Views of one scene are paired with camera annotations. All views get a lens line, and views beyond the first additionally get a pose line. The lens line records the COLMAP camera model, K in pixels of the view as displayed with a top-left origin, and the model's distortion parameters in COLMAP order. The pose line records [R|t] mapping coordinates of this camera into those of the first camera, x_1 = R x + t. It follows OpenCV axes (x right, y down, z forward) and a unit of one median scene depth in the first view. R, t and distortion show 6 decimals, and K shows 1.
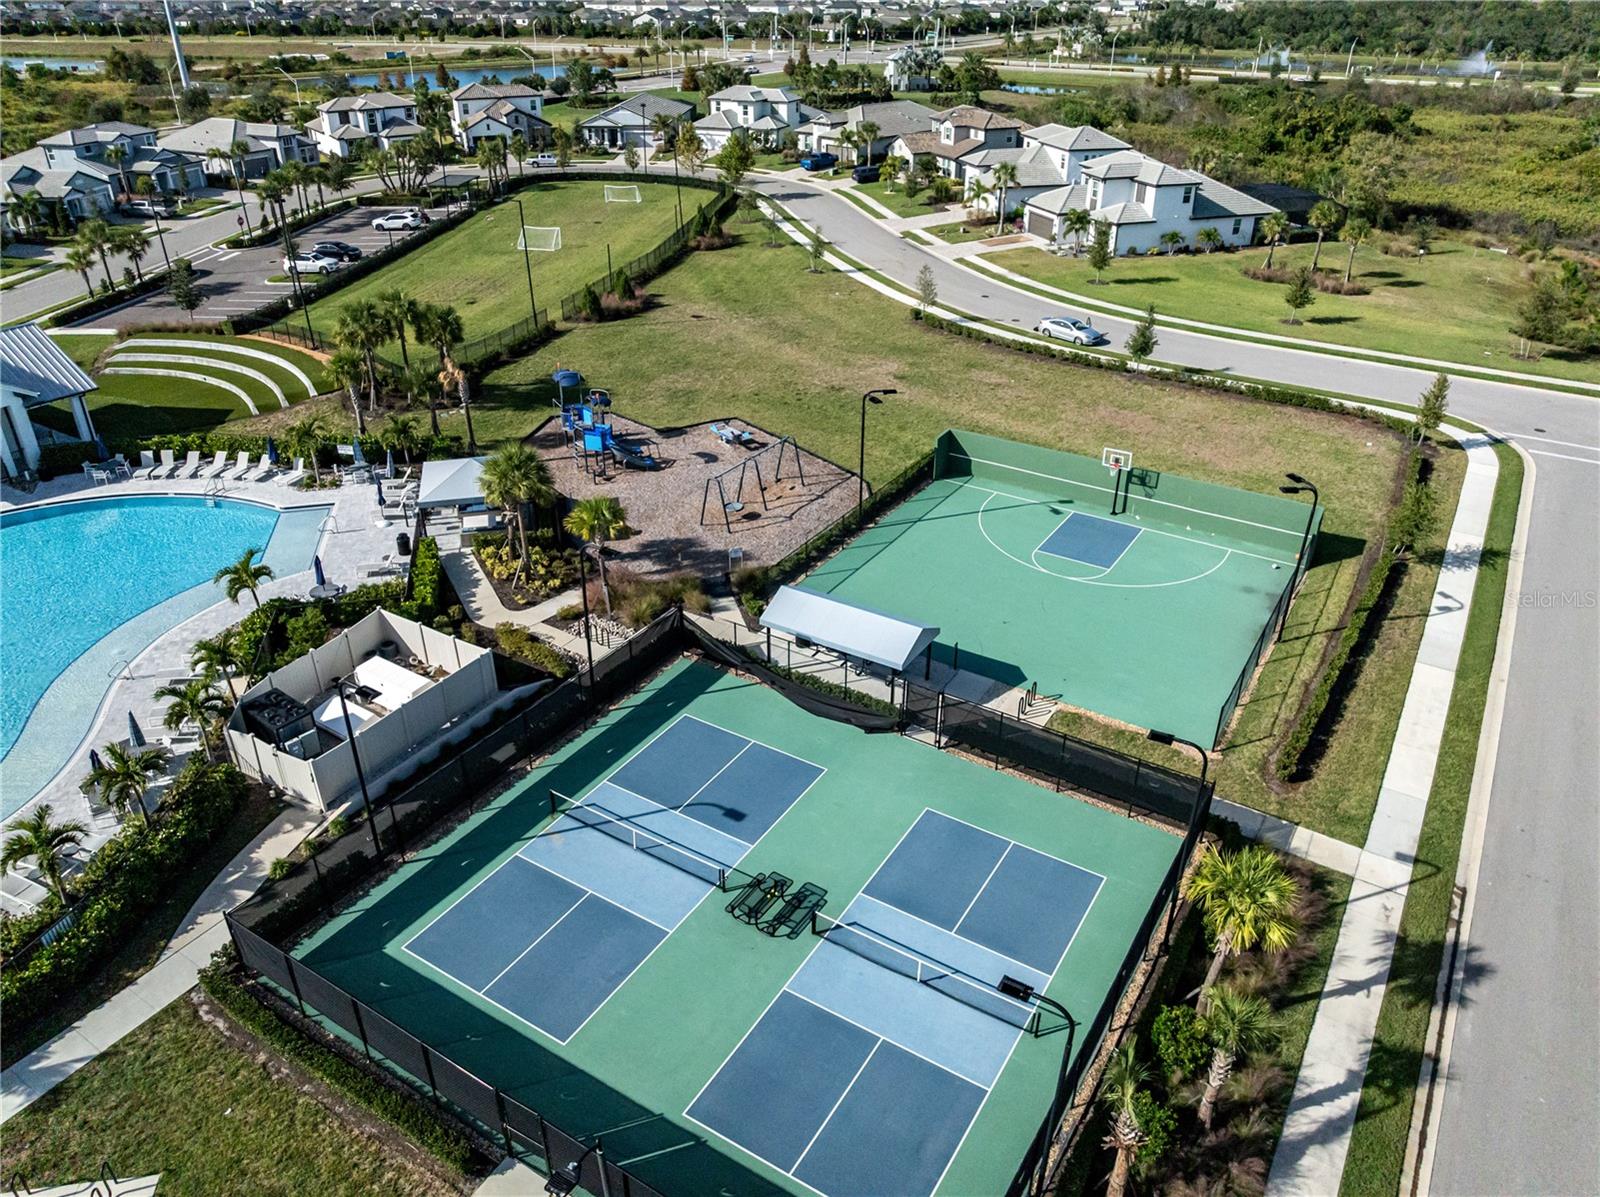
lens RADIAL K [[1131.1, 0, 800.0], [0, 1131.1, 598.5], [0, 0, 1]] dist [-0.052347, 0.024299]
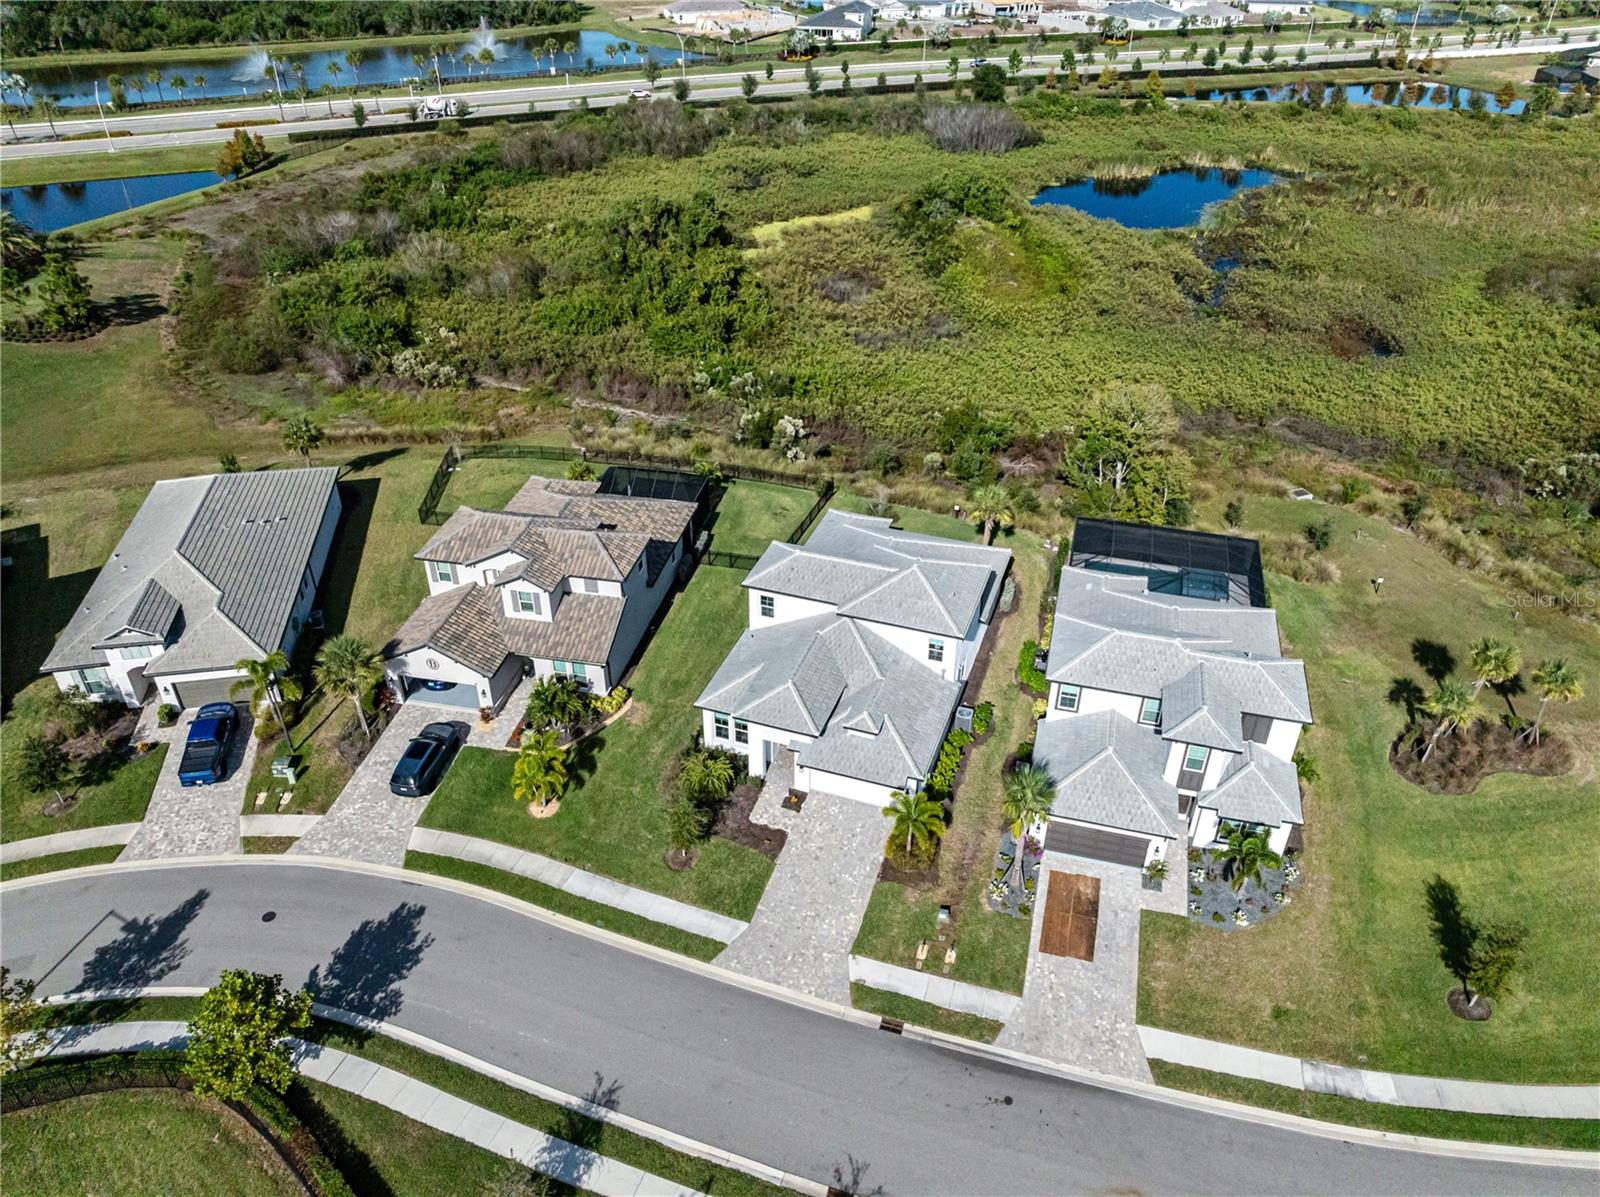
lens RADIAL K [[1126.2, 0, 800.0], [0, 1126.2, 598.5], [0, 0, 1]] dist [-0.012449, -0.062496]
pose [[0.581492, -0.445673, 0.680619, -0.124822], [0.398581, 0.885384, 0.239224, -0.501569], [-0.709225, 0.132175, 0.692481, 0.617622]]
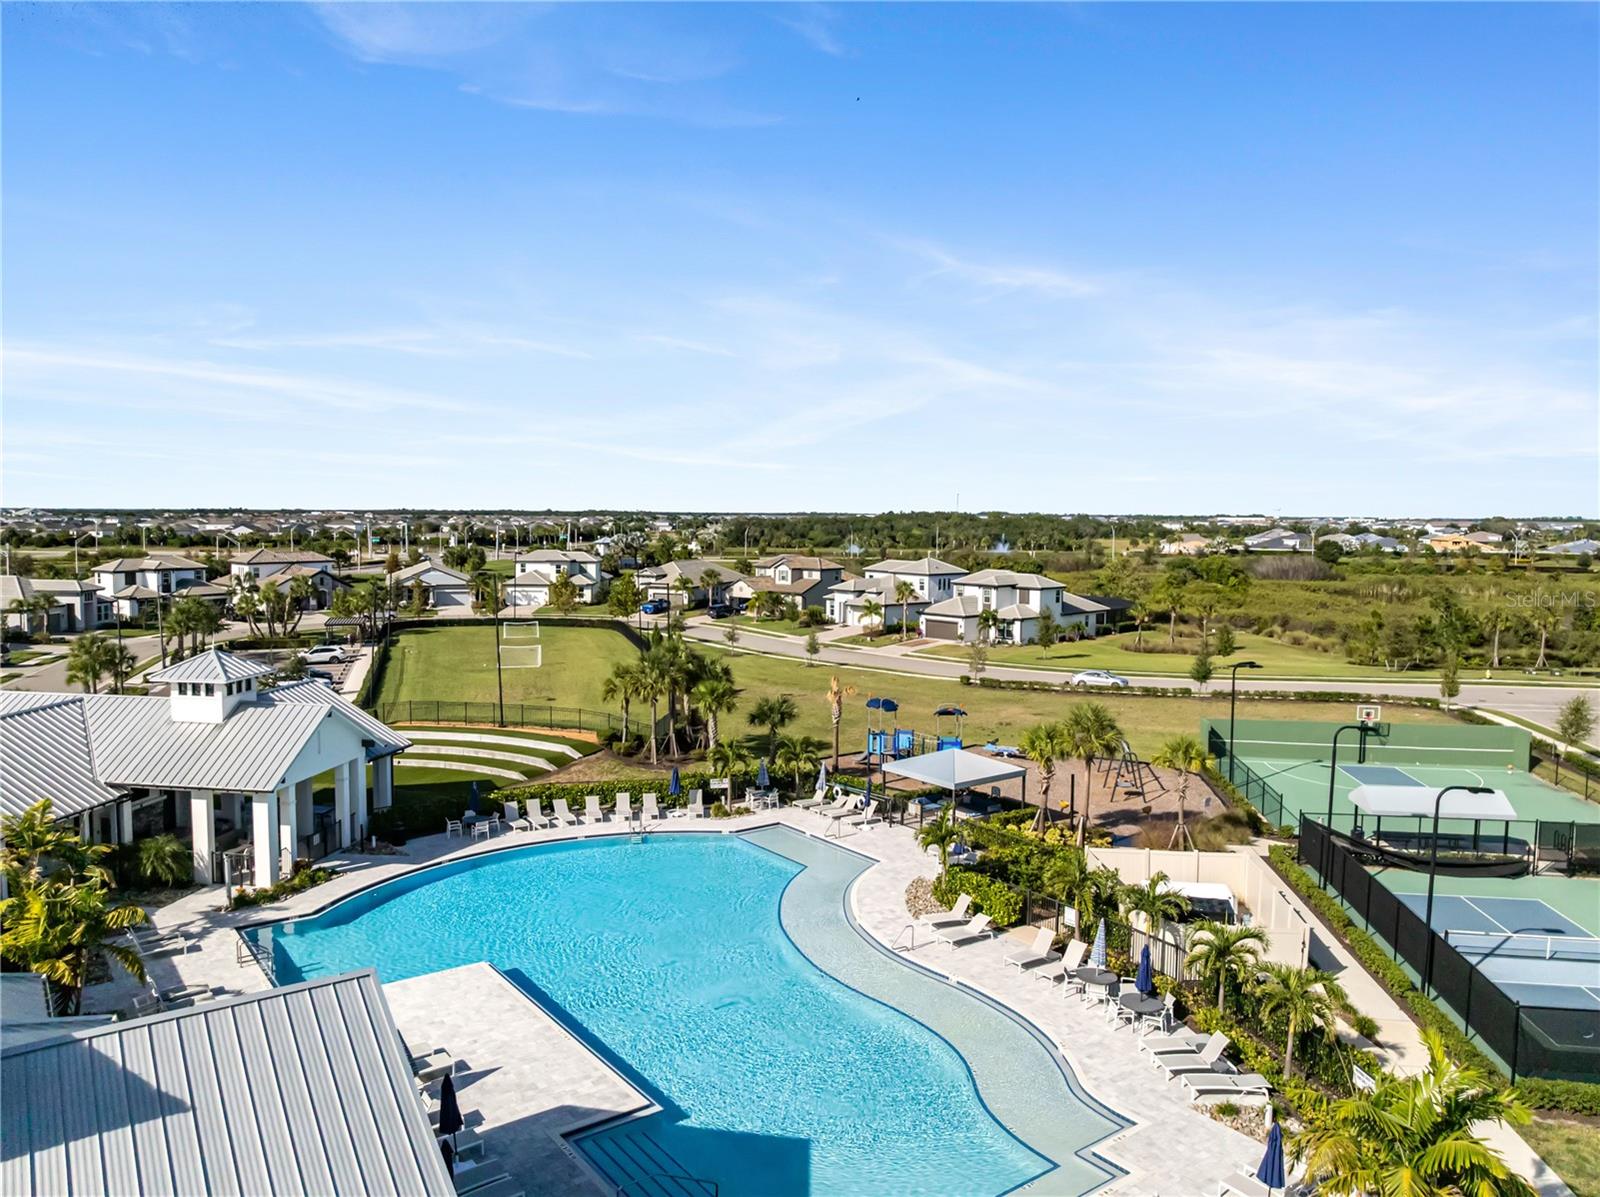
lens RADIAL K [[1127.5, 0, 800.5], [0, 1127.5, 595.2], [0, 0, 1]] dist [-0.025632, -0.022407]
pose [[0.910753, -0.023509, 0.412281, -0.336998], [0.196466, 0.902815, -0.382526, 0.045953], [-0.363221, 0.429386, 0.826860, 0.058470]]
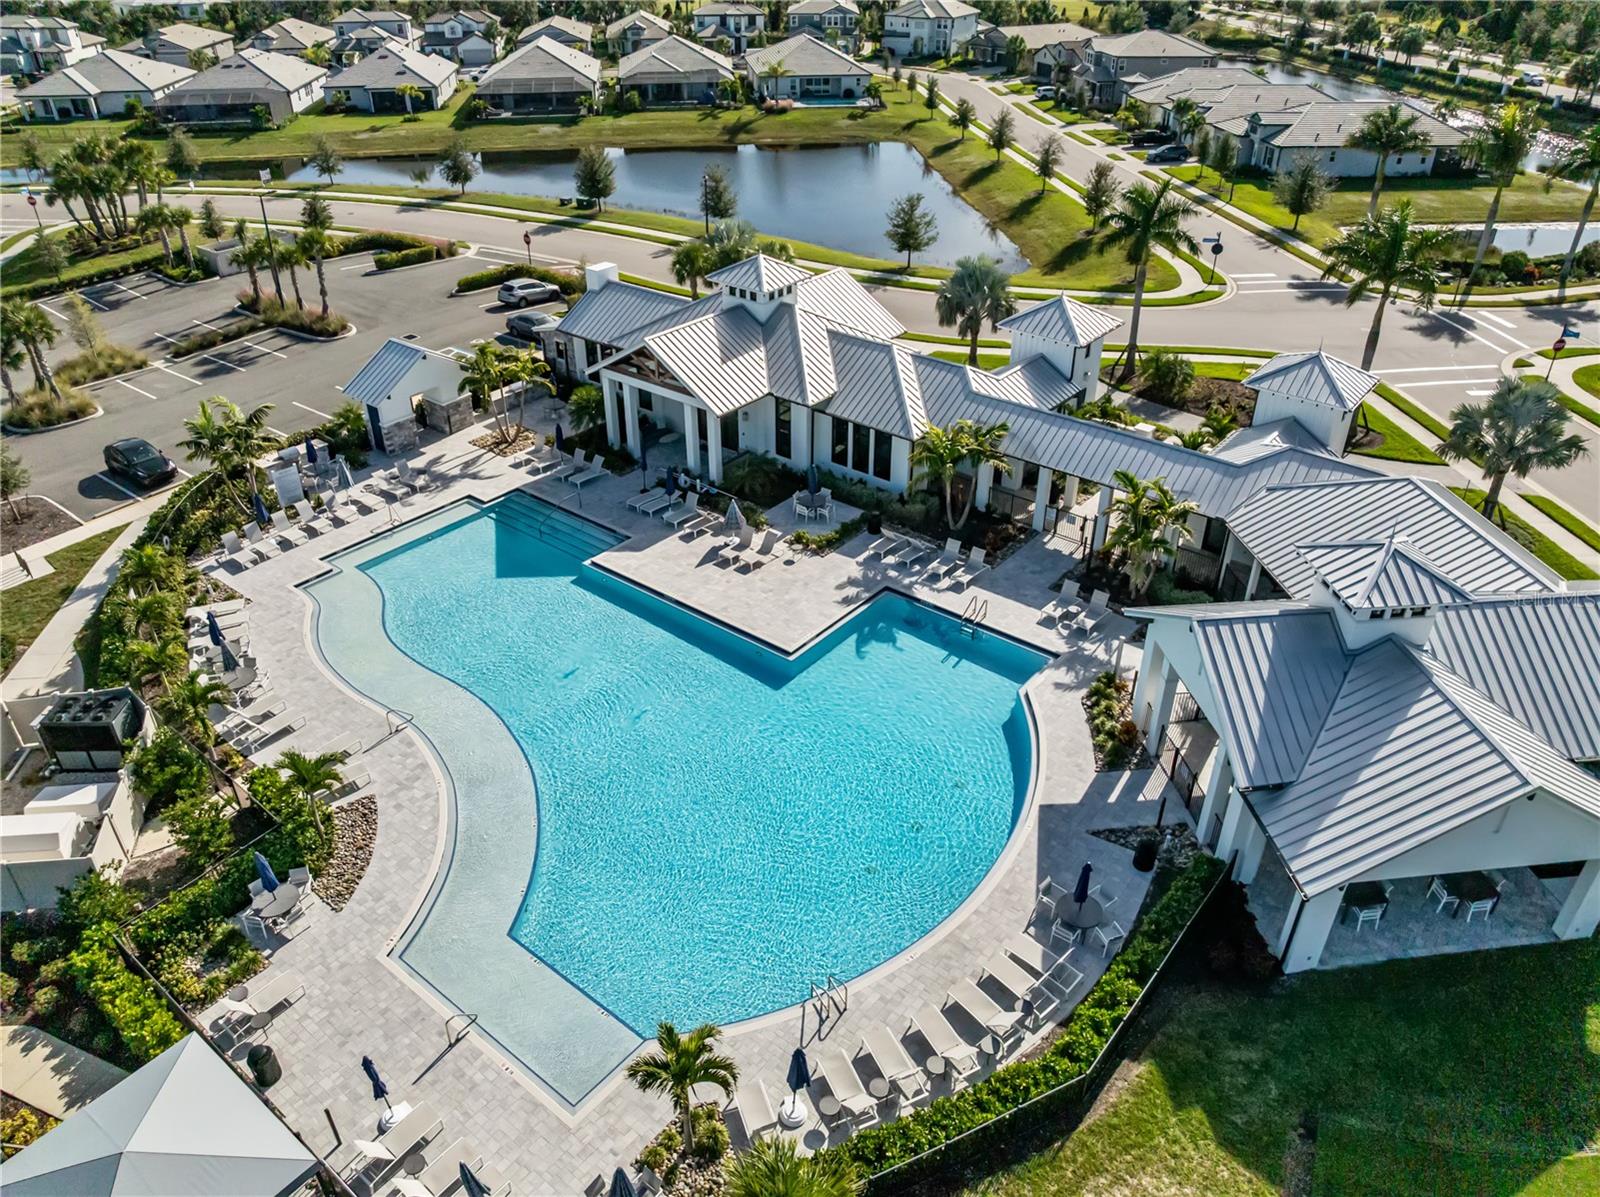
lens RADIAL K [[1131.1, 0, 800.0], [0, 1131.1, 598.5], [0, 0, 1]] dist [-0.052347, 0.024299]
pose [[-0.783840, 0.328365, -0.527040, -0.138526], [-0.306792, 0.533140, 0.788442, -0.248952], [0.539883, 0.779704, -0.317157, 0.440823]]
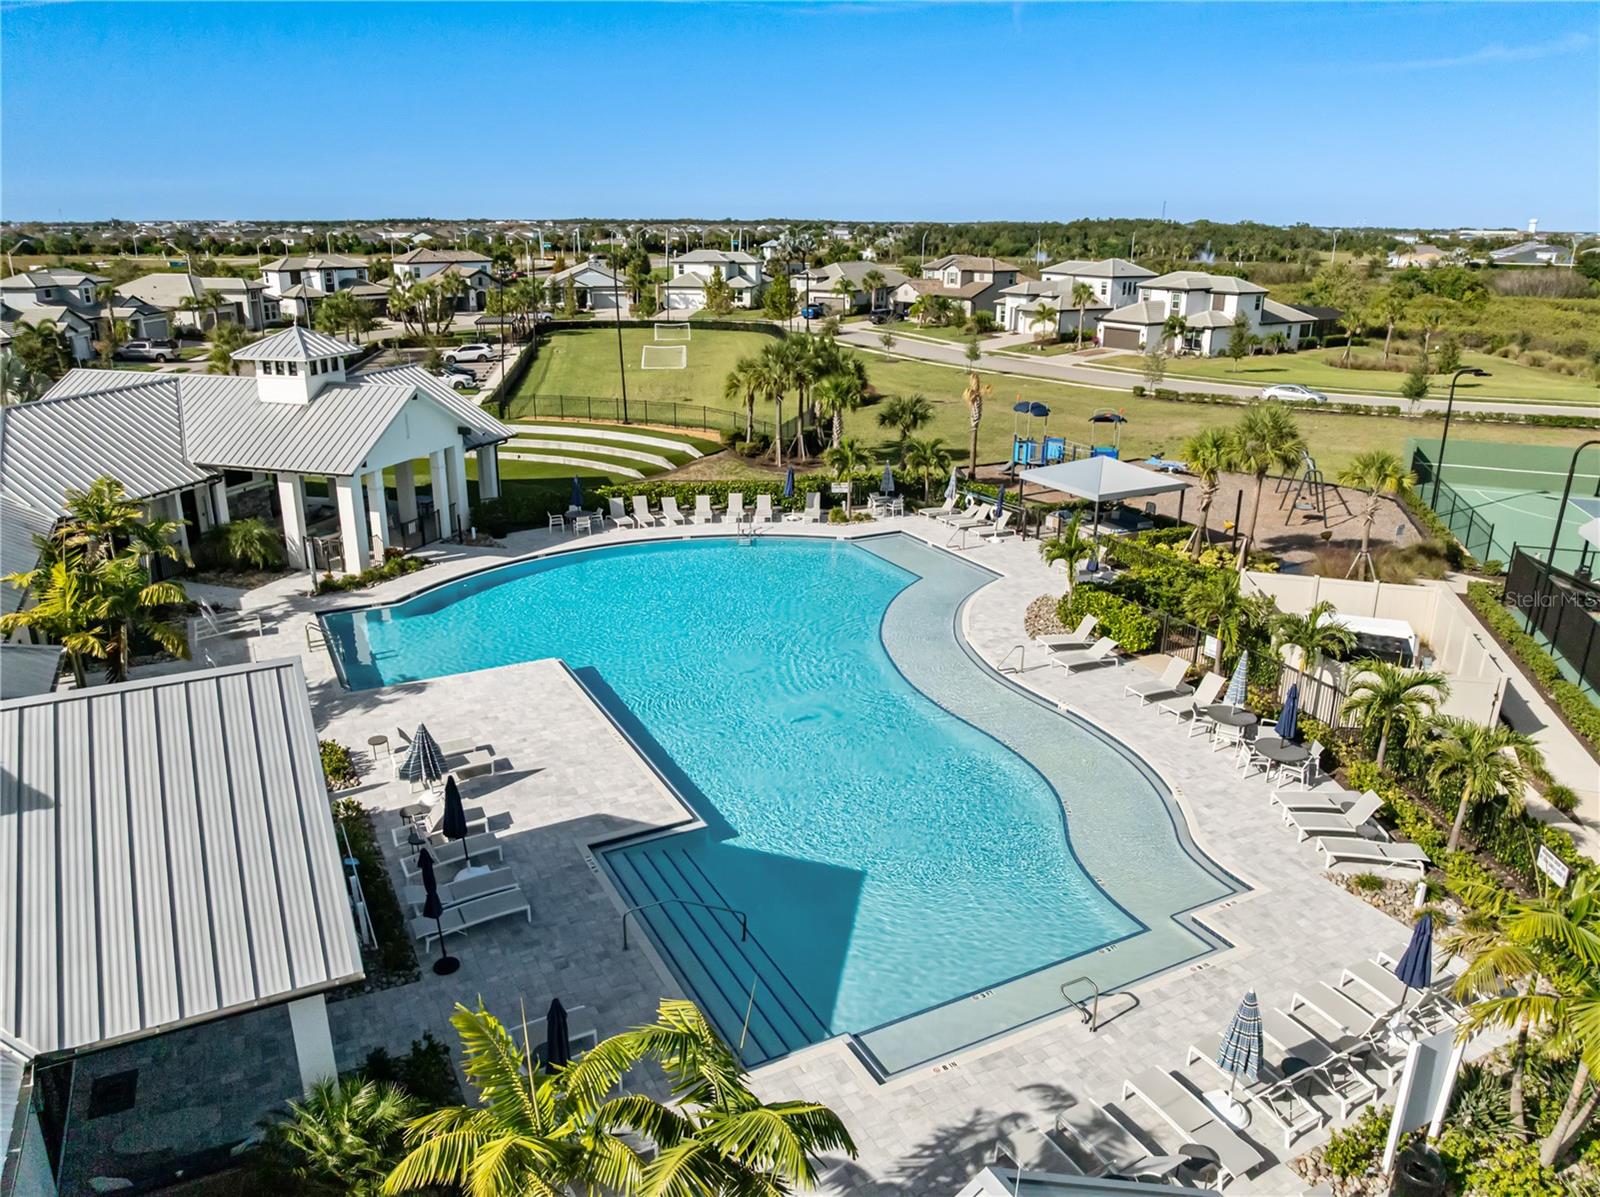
lens RADIAL K [[1127.5, 0, 800.5], [0, 1127.5, 595.2], [0, 0, 1]] dist [-0.025632, -0.022407]
pose [[0.964836, -0.077499, 0.251170, -0.305682], [0.123908, 0.976816, -0.174580, 0.044671], [-0.231817, 0.199563, 0.952069, 0.090007]]
